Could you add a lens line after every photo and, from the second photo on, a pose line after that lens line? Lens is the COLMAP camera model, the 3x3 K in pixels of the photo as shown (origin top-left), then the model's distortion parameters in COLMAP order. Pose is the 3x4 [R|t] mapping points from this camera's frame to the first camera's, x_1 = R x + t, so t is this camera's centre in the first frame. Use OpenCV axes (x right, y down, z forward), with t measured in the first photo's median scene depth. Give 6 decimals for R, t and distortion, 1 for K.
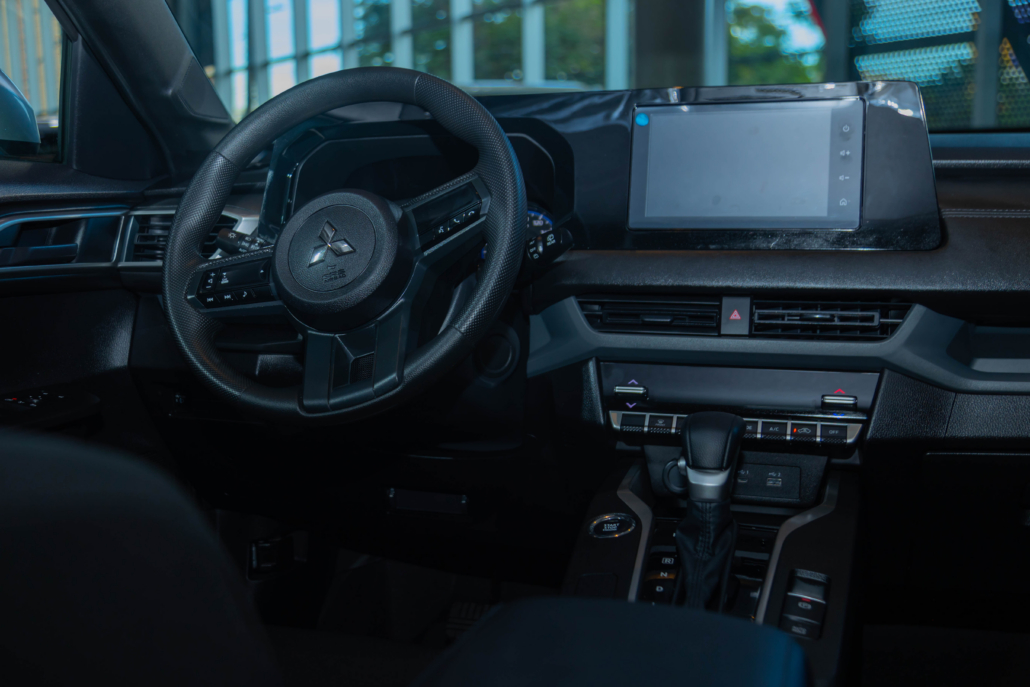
lens RADIAL K [[1015.5, 0, 515.0], [0, 1015.5, 343.5], [0, 0, 1]] dist [0.012534, 0.002899]
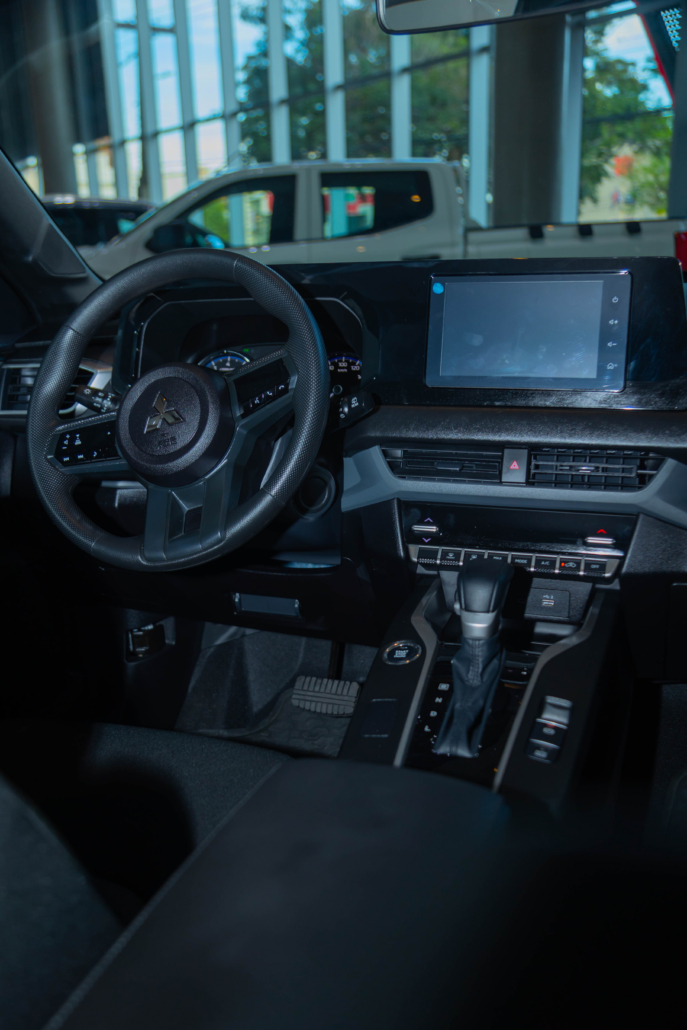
lens RADIAL K [[896.4, 0, 359.3], [0, 896.4, 520.2], [0, 0, 1]] dist [-0.004141, -0.000275]
pose [[0.999384, -0.009616, -0.033748, 0.073366], [0.014369, 0.989536, 0.143566, -0.115615], [0.032014, -0.143963, 0.989065, -0.027773]]
